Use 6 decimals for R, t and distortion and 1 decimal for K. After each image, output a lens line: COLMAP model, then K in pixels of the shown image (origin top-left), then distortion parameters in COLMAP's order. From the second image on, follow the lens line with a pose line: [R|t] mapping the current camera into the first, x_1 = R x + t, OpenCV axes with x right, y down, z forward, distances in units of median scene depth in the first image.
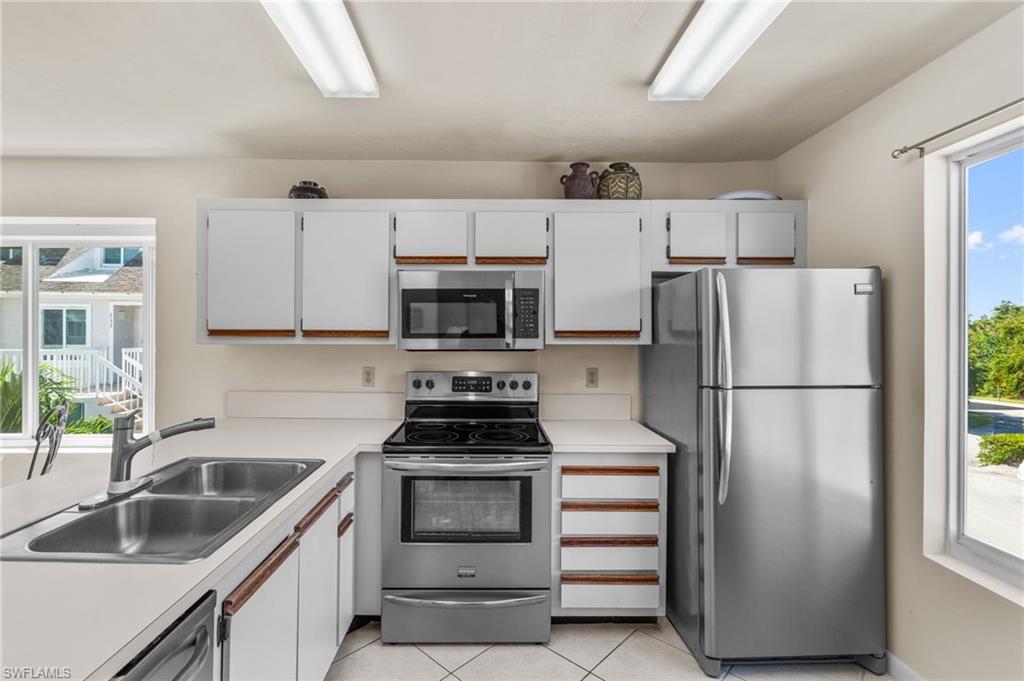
lens RADIAL K [[468.9, 0, 502.4], [0, 468.9, 336.1], [0, 0, 1]] dist [-0.002358, 0.000850]
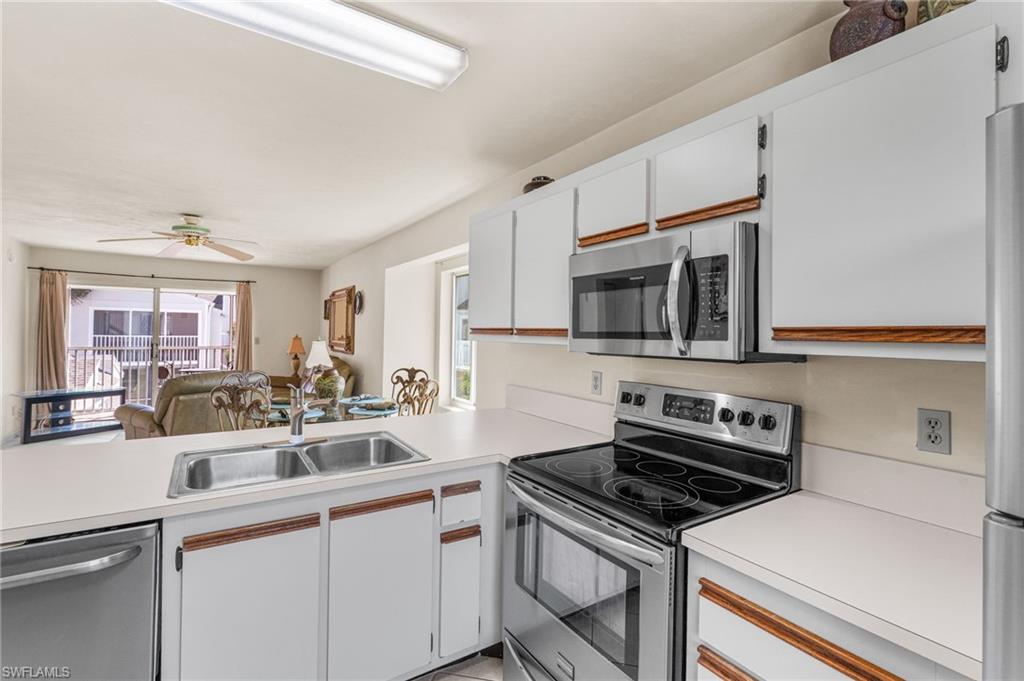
lens RADIAL K [[468.9, 0, 508.6], [0, 468.9, 336.0], [0, 0, 1]] dist [-0.002358, 0.000850]
pose [[0.536895, 0.010449, -0.843585, 0.402024], [-0.013972, 0.999896, 0.003493, -0.000290], [0.843534, 0.009911, 0.536985, 0.453007]]
